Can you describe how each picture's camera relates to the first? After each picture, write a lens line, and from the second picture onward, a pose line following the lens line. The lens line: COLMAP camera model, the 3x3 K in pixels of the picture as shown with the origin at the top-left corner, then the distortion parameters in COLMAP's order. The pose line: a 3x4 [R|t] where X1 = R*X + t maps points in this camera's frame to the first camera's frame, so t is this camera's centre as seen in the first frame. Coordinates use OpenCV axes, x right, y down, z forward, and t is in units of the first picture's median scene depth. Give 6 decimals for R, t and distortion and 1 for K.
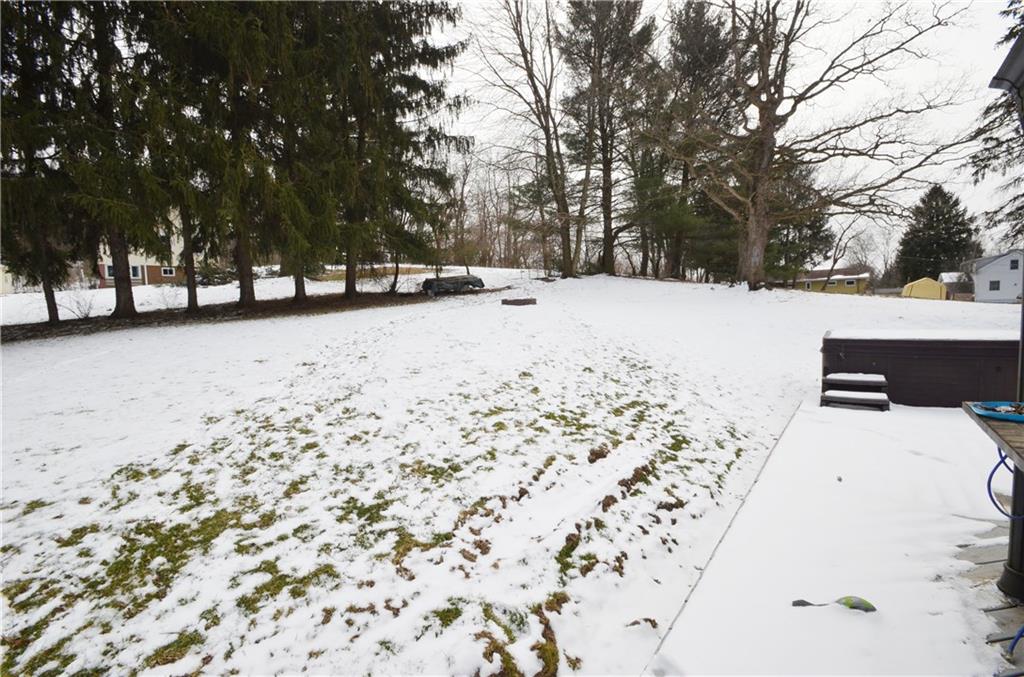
lens RADIAL K [[447.5, 0, 510.5], [0, 447.5, 338.3], [0, 0, 1]] dist [-0.003446, -0.003327]
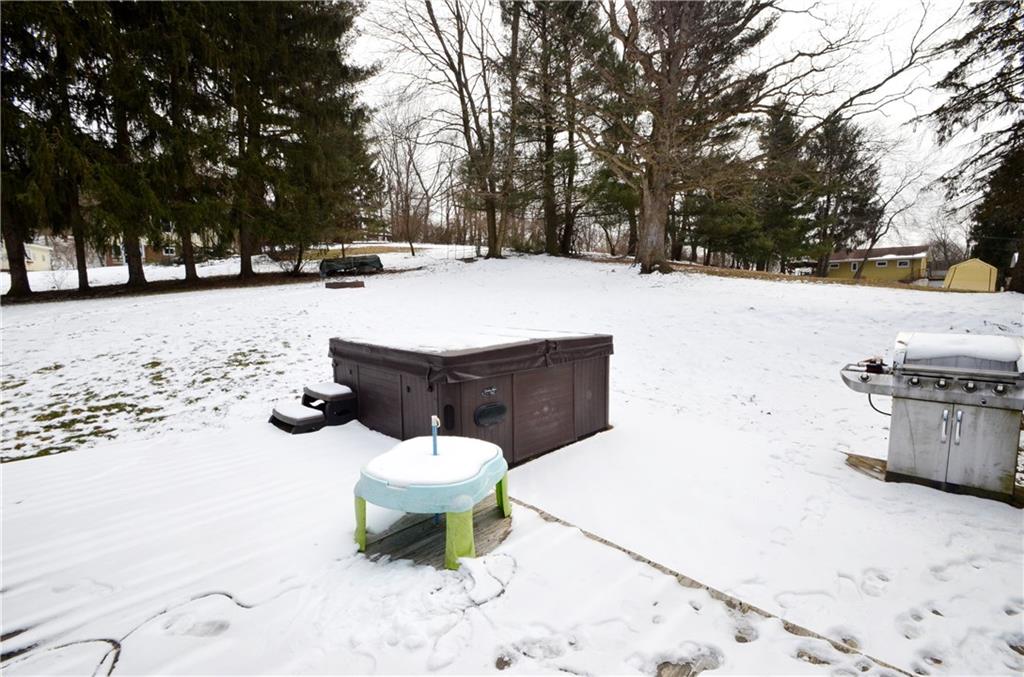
lens RADIAL K [[447.5, 0, 513.0], [0, 447.5, 340.5], [0, 0, 1]] dist [-0.003446, -0.003327]
pose [[0.991367, 0.026782, -0.128349, 0.388263], [-0.020024, 0.998359, 0.053654, -0.016593], [0.129575, -0.050621, 0.990277, 0.078199]]
